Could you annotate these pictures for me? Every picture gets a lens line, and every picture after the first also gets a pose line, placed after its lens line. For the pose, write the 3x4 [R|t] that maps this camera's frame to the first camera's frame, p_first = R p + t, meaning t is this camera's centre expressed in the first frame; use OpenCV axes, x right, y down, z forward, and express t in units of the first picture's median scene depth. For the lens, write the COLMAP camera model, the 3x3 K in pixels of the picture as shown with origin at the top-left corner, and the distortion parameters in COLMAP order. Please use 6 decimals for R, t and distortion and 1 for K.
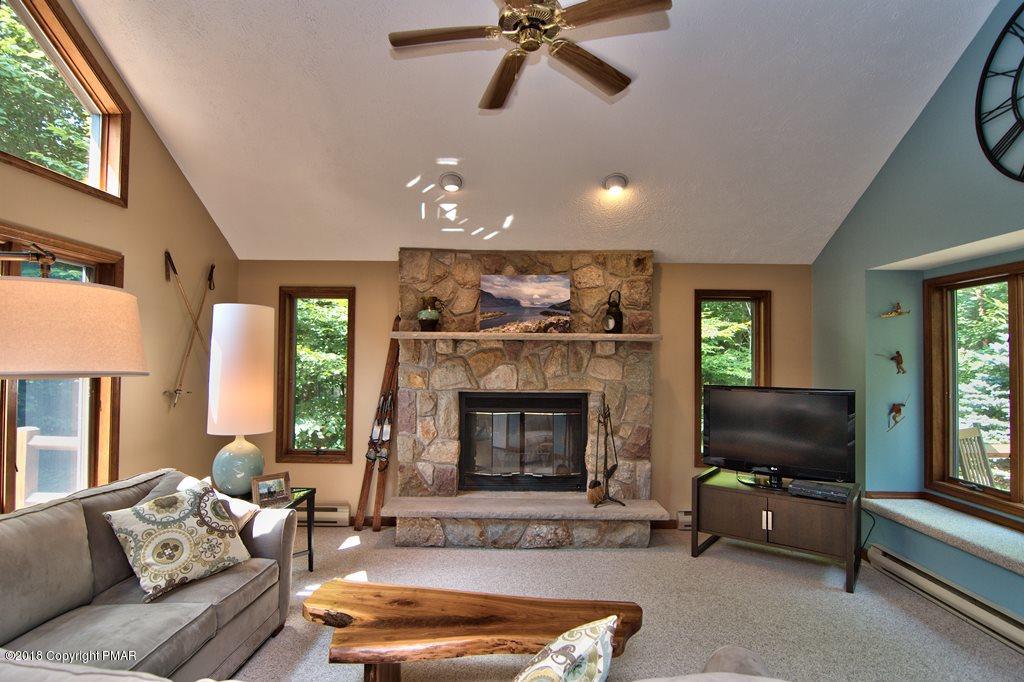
lens RADIAL K [[527.3, 0, 511.8], [0, 527.3, 349.2], [0, 0, 1]] dist [0.000491, 0.000002]
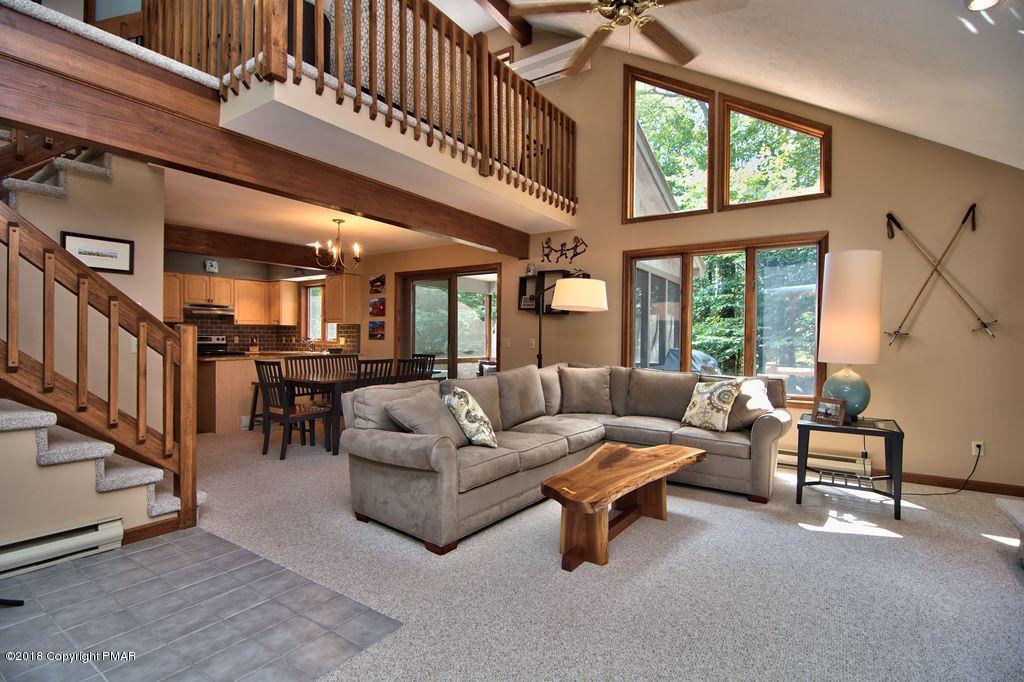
lens RADIAL K [[503.7, 0, 513.4], [0, 503.7, 339.1], [0, 0, 1]] dist [-0.004204, -0.000817]
pose [[-0.570381, -0.006722, -0.821352, 0.789357], [0.014180, 0.999737, -0.018029, 0.111395], [0.821258, -0.021931, -0.570136, 1.003512]]
